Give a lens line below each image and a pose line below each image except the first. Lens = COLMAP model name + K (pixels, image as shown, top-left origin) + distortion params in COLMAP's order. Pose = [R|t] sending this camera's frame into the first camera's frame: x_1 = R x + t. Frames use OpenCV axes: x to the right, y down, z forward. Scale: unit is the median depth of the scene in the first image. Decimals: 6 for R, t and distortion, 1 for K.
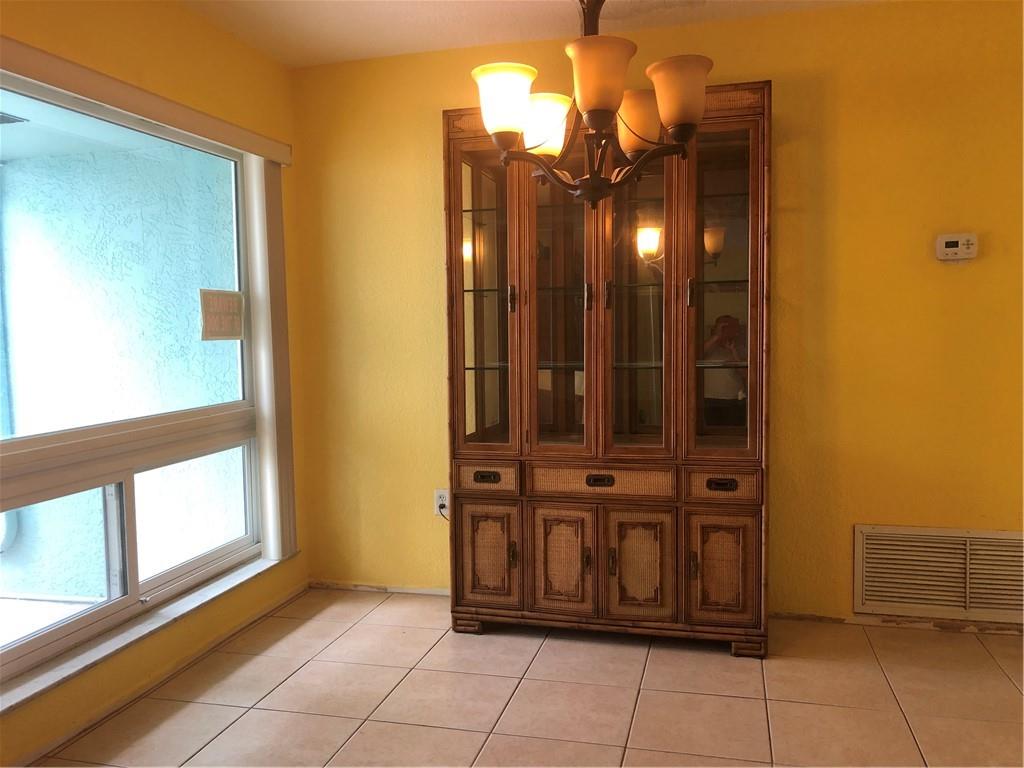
lens RADIAL K [[835.7, 0, 510.4], [0, 835.7, 379.8], [0, 0, 1]] dist [0.023057, -0.028768]
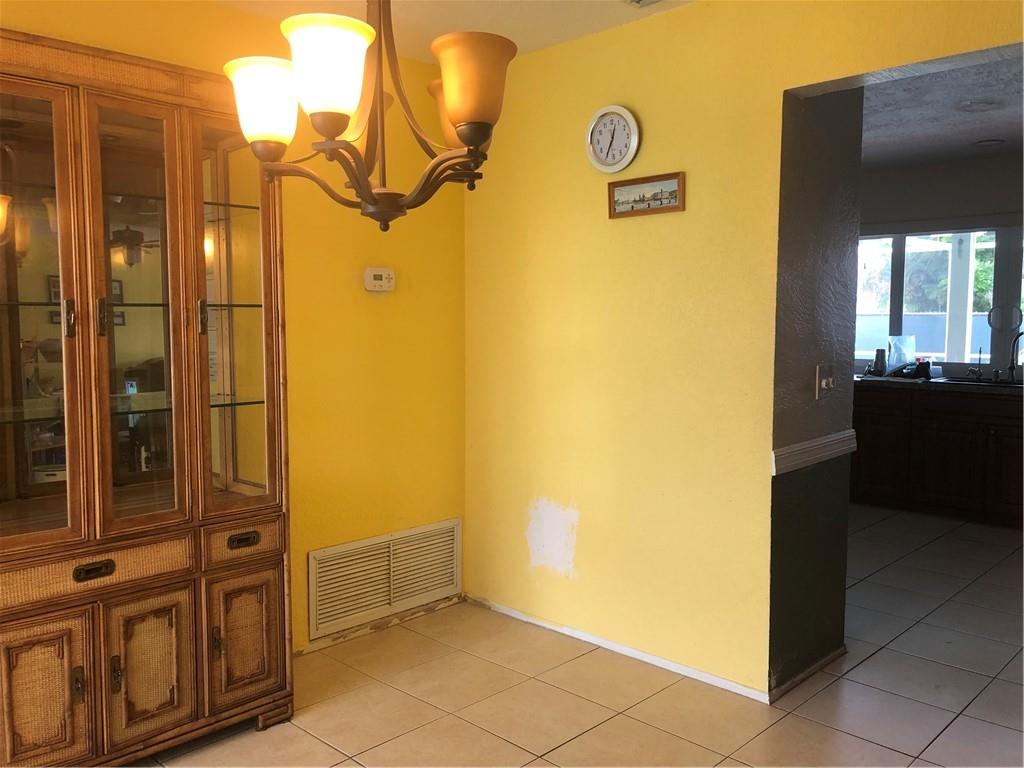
lens RADIAL K [[835.7, 0, 510.9], [0, 835.7, 384.3], [0, 0, 1]] dist [0.023057, -0.028768]
pose [[0.489090, -0.049011, 0.870855, -0.348211], [0.047491, 0.998435, 0.029519, -0.046514], [-0.870940, 0.026920, 0.490652, 0.321732]]
